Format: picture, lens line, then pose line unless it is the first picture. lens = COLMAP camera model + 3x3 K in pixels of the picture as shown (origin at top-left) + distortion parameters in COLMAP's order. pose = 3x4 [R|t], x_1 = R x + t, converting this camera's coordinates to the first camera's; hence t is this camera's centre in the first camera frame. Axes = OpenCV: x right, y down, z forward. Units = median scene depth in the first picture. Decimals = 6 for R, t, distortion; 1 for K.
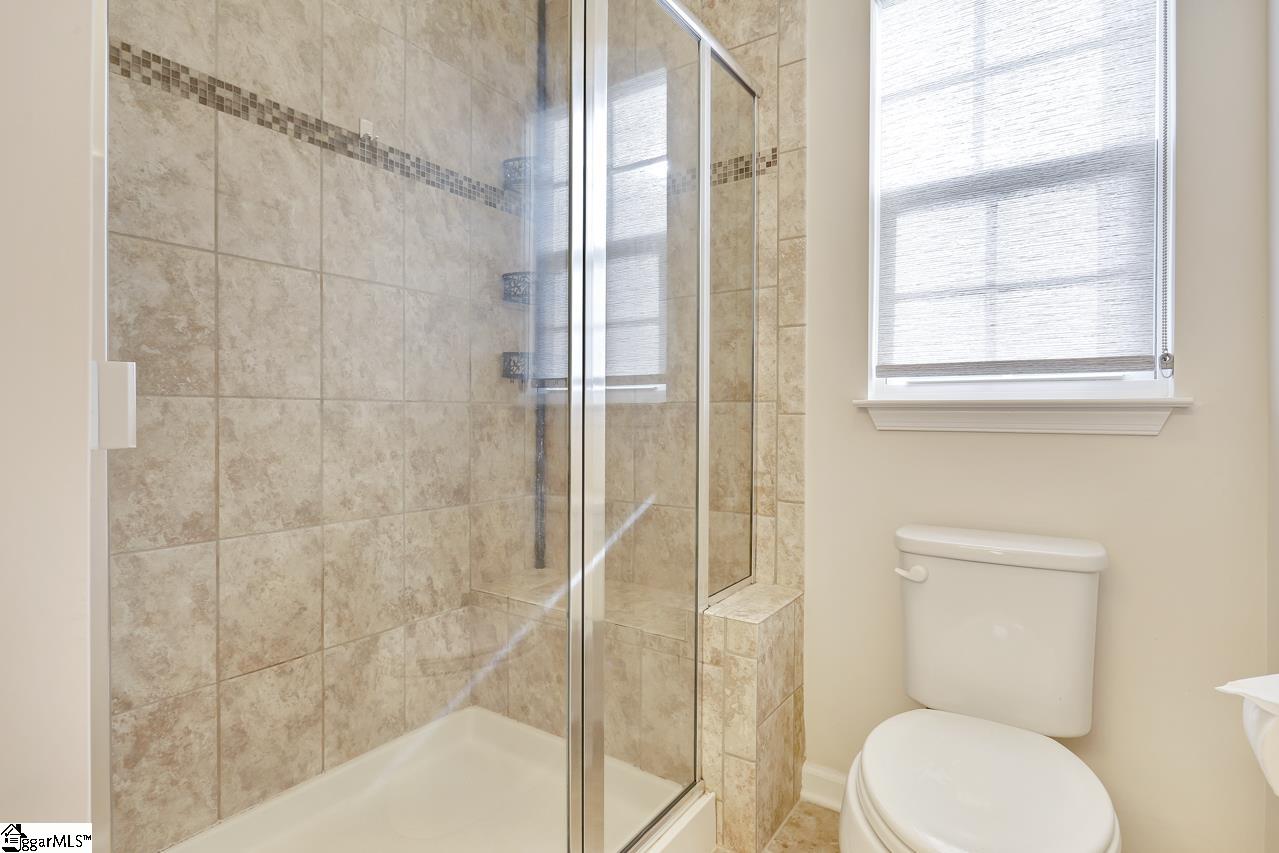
lens RADIAL K [[635.1, 0, 630.6], [0, 635.1, 426.2], [0, 0, 1]] dist [0.001534, 0.000954]
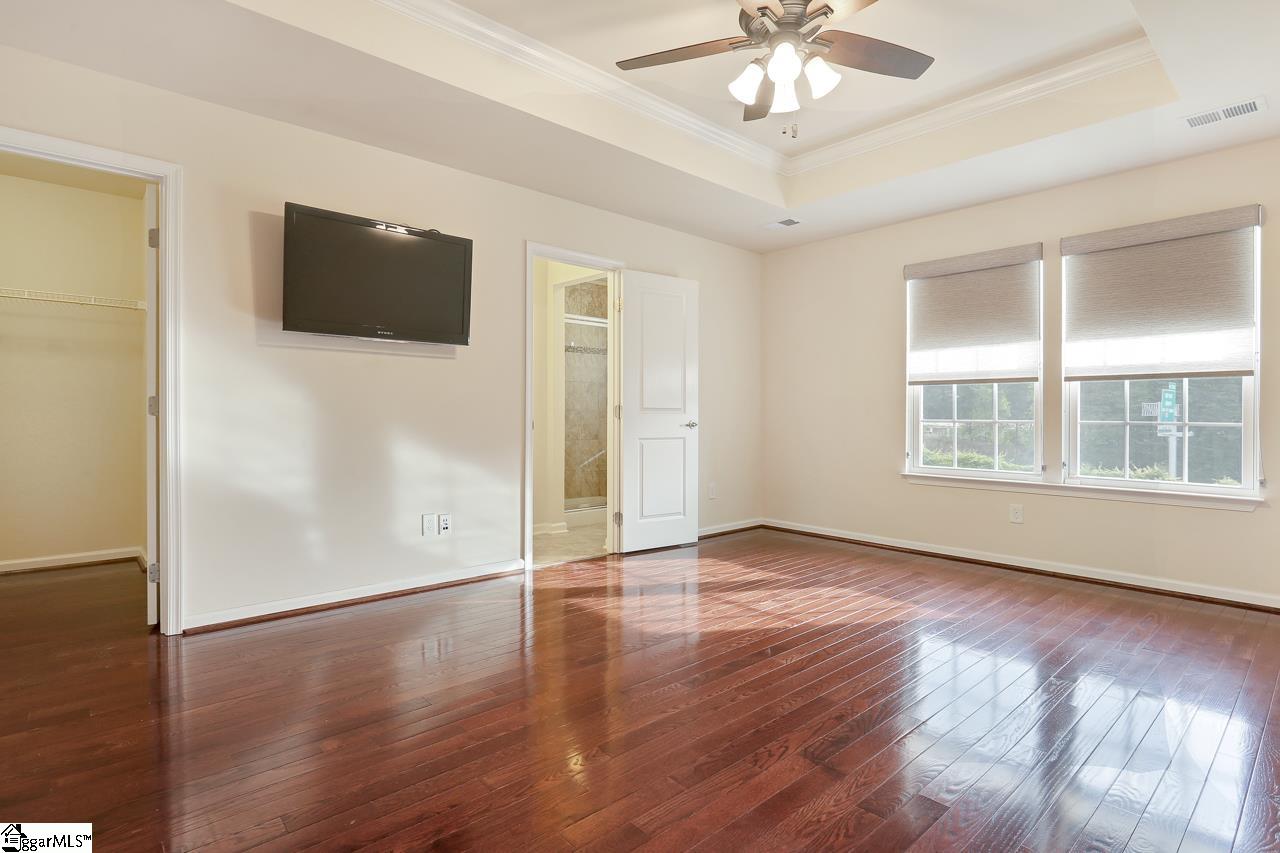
lens RADIAL K [[642.7, 0, 643.0], [0, 642.7, 412.4], [0, 0, 1]] dist [0.002183, 0.000888]
pose [[0.976497, -0.004938, -0.215473, 0.859584], [0.002552, 0.999932, -0.011353, 0.010258], [0.215515, 0.010536, 0.976444, -2.758898]]
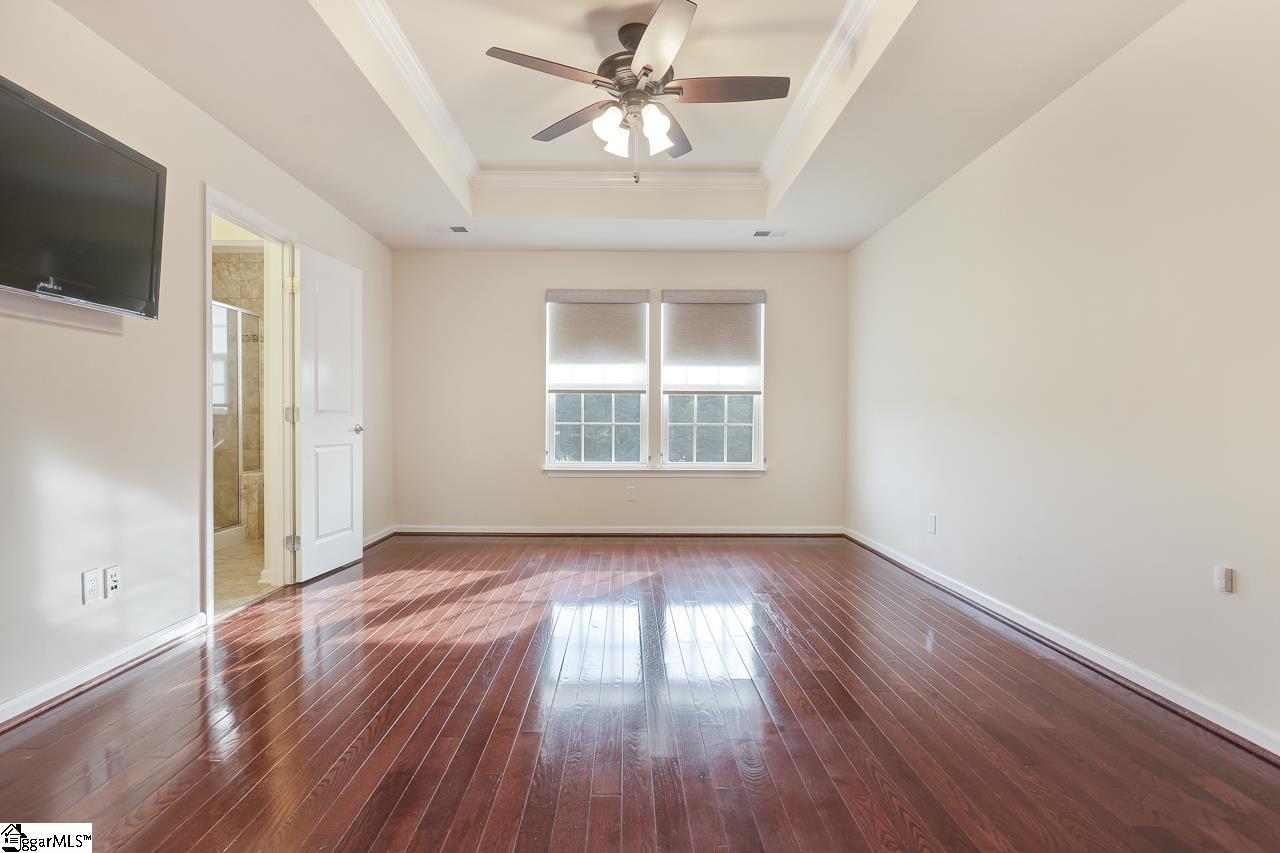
lens RADIAL K [[635.6, 0, 631.1], [0, 635.6, 426.2], [0, 0, 1]] dist [0.001534, 0.000954]
pose [[0.811261, -0.010578, 0.584589, -0.158100], [0.005465, 0.999930, 0.010511, 0.000740], [-0.584659, -0.005332, 0.811261, -2.630890]]
